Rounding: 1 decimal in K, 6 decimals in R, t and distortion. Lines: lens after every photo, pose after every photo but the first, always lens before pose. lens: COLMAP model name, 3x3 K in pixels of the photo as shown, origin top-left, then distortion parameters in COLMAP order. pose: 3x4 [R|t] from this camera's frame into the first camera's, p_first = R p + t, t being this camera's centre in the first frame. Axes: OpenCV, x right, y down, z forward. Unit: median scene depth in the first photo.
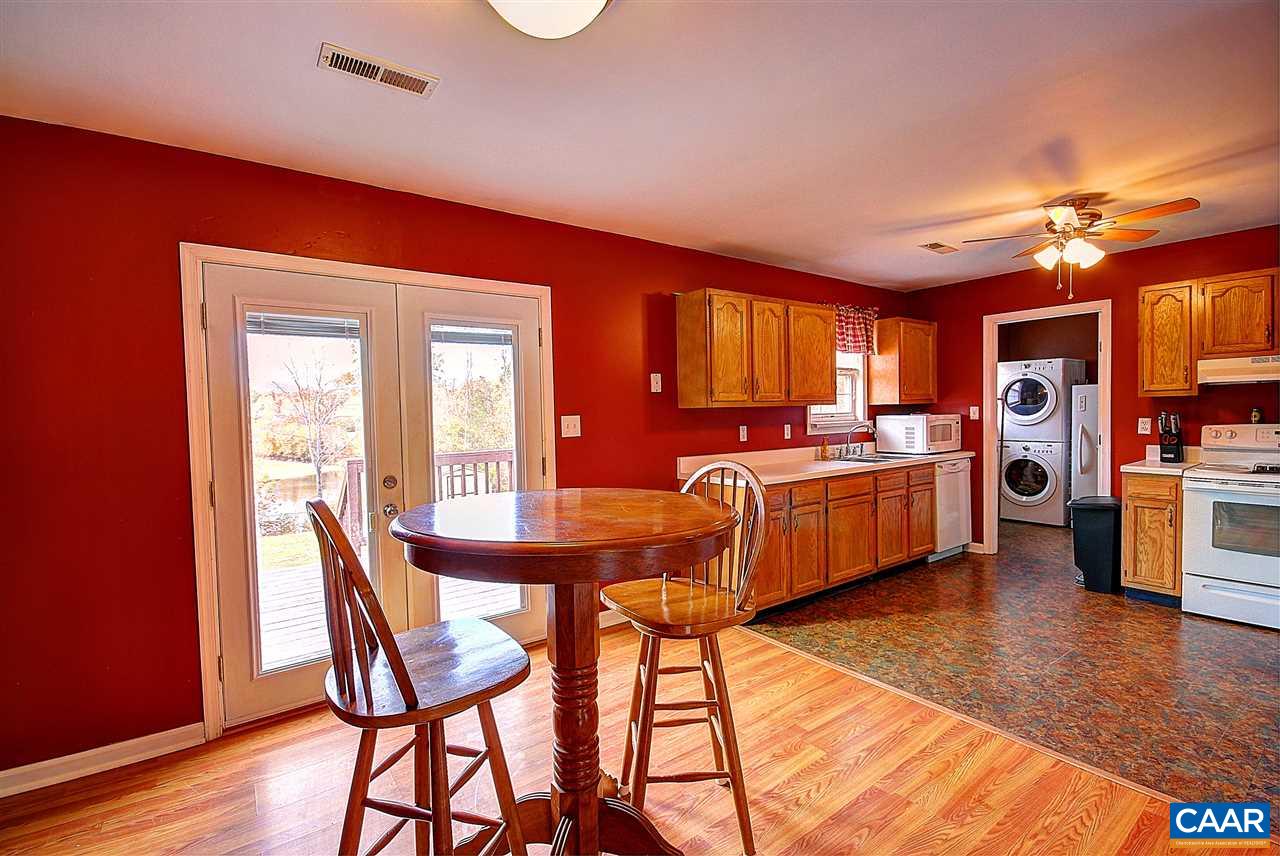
lens RADIAL K [[569.3, 0, 639.9], [0, 569.3, 432.6], [0, 0, 1]] dist [0.002135, 0.000141]
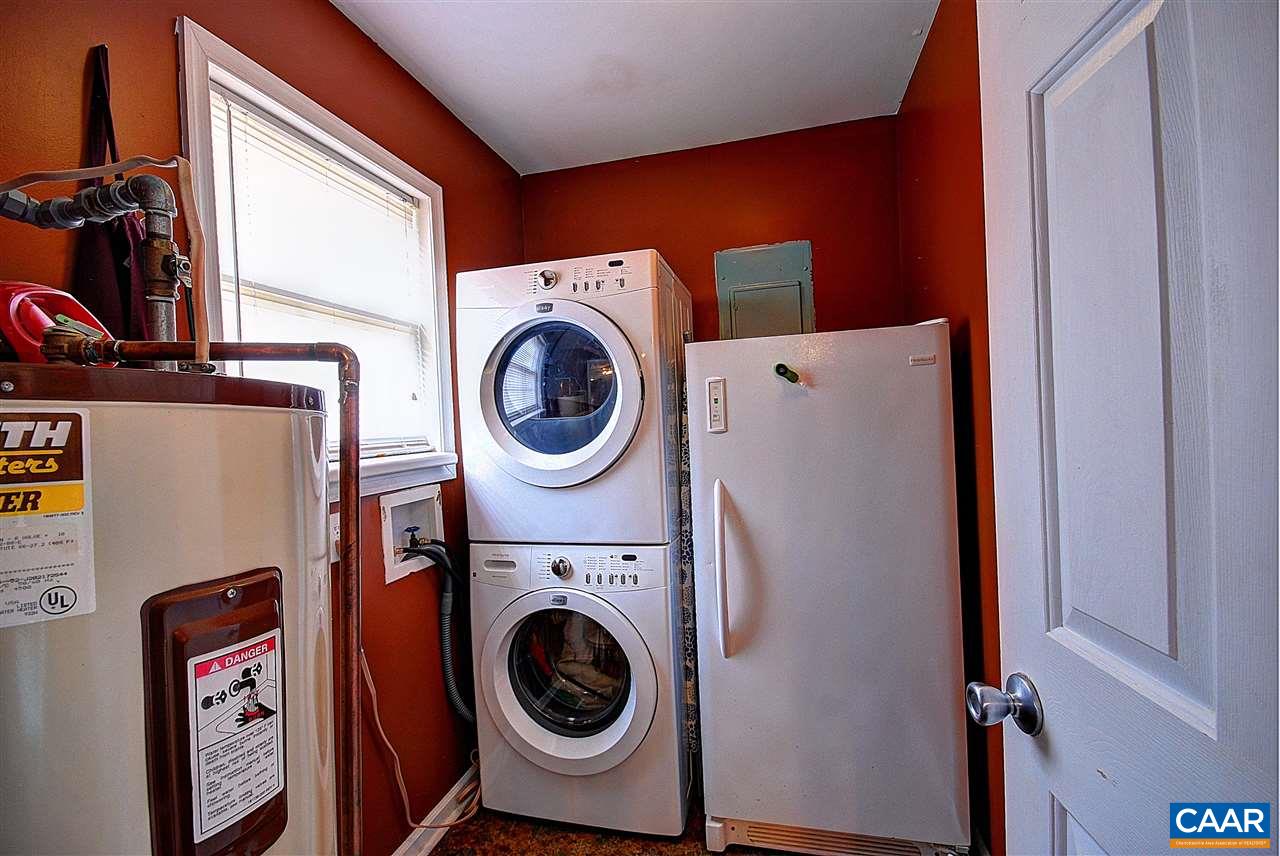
lens RADIAL K [[406.6, 0, 639.6], [0, 406.6, 433.1], [0, 0, 1]] dist [0.000304, 0.000007]
pose [[0.775423, -0.015813, 0.631244, 0.772676], [0.051410, 0.997949, -0.038153, -0.040253], [-0.629346, 0.062037, 0.774645, 1.084696]]
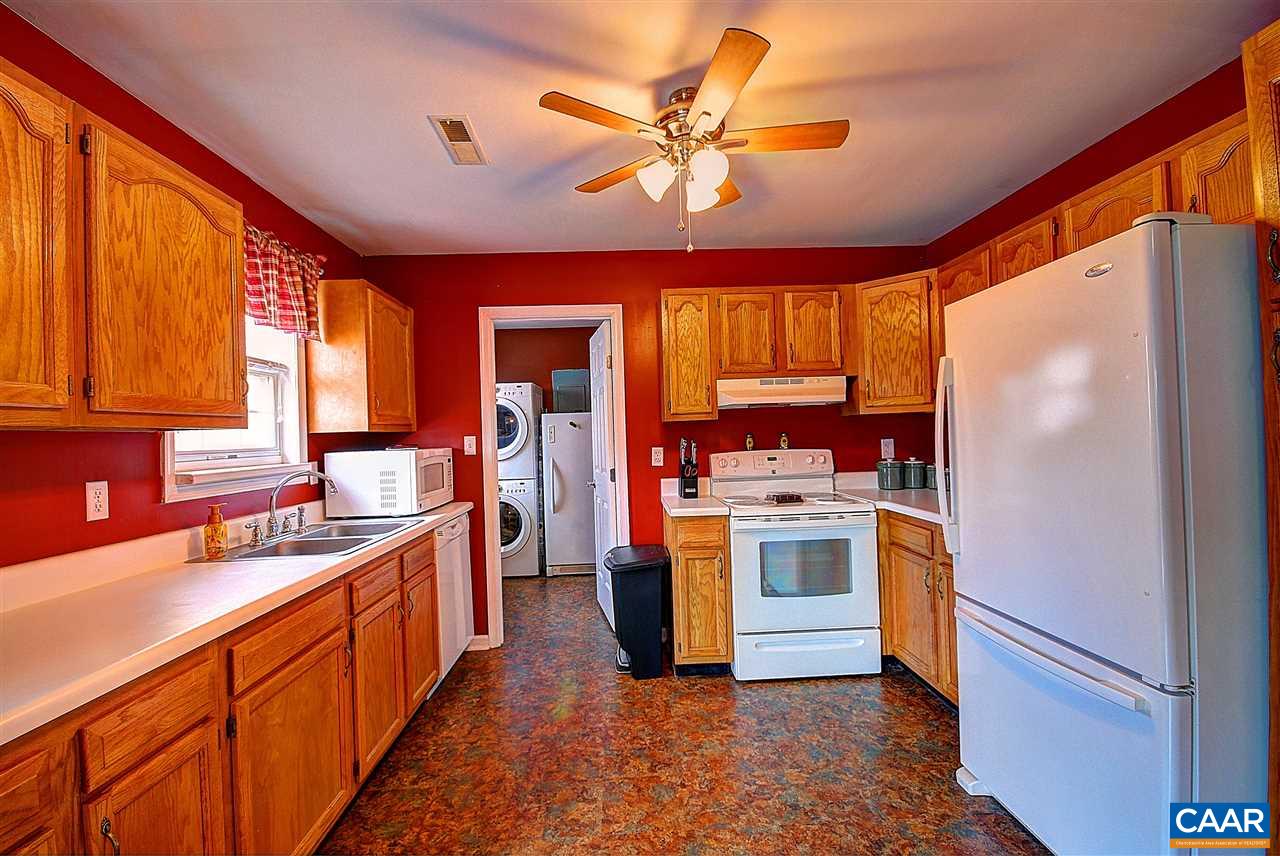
lens RADIAL K [[556.5, 0, 633.8], [0, 556.5, 428.9], [0, 0, 1]] dist [0.000059, -0.011918]
pose [[0.567367, 0.011587, 0.823383, 0.156338], [0.050847, 0.997500, -0.049074, -0.012436], [-0.821893, 0.069710, 0.565360, 0.493068]]
